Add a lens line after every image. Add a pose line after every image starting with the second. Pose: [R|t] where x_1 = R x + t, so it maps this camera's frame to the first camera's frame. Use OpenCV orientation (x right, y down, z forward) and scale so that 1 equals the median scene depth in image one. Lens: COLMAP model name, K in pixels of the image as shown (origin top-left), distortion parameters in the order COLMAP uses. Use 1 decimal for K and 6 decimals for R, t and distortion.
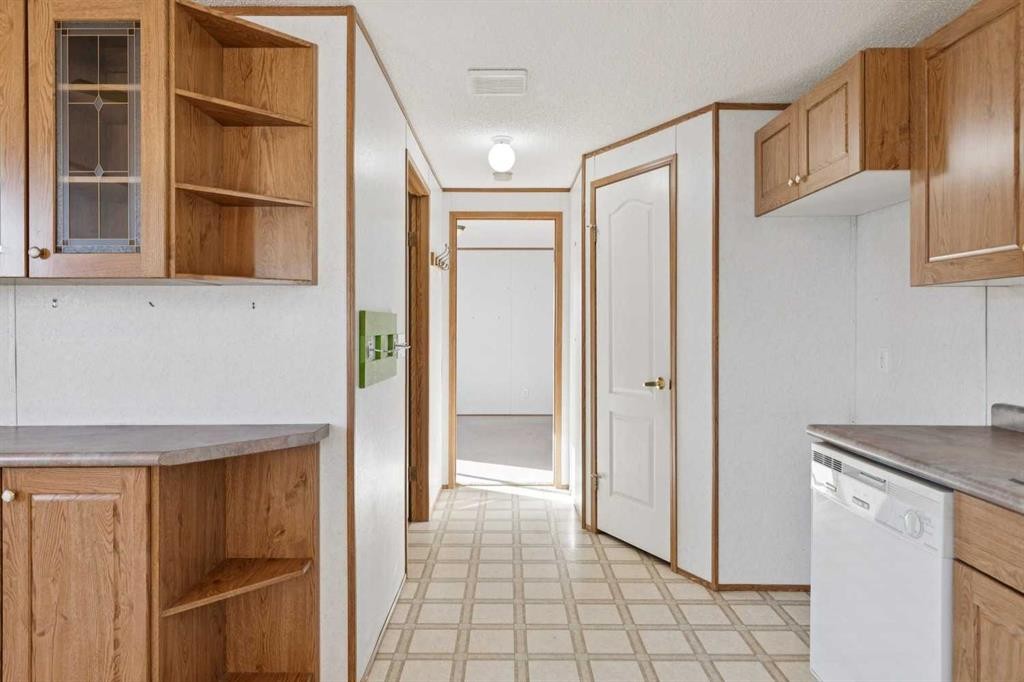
lens RADIAL K [[612.2, 0, 511.7], [0, 612.2, 332.2], [0, 0, 1]] dist [-0.000252, 0.001110]
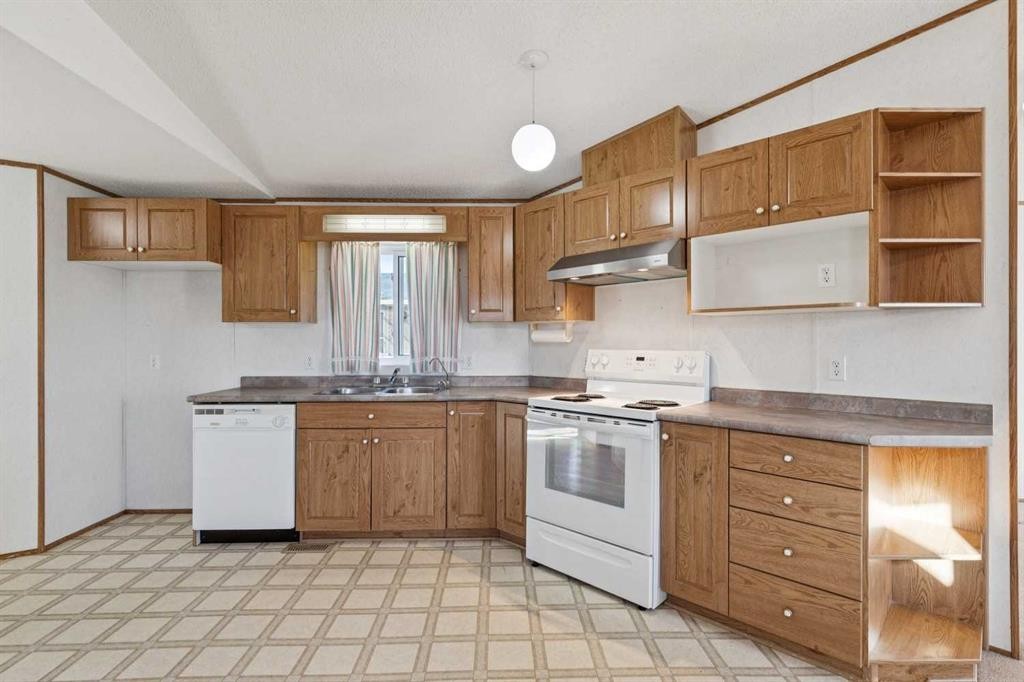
lens RADIAL K [[476.2, 0, 513.0], [0, 476.2, 344.0], [0, 0, 1]] dist [0.000305, -0.002231]
pose [[-0.031253, -0.007310, 0.999485, -0.925946], [0.010198, 0.999919, 0.007632, -0.003717], [-0.999459, 0.010431, -0.031176, 0.083465]]
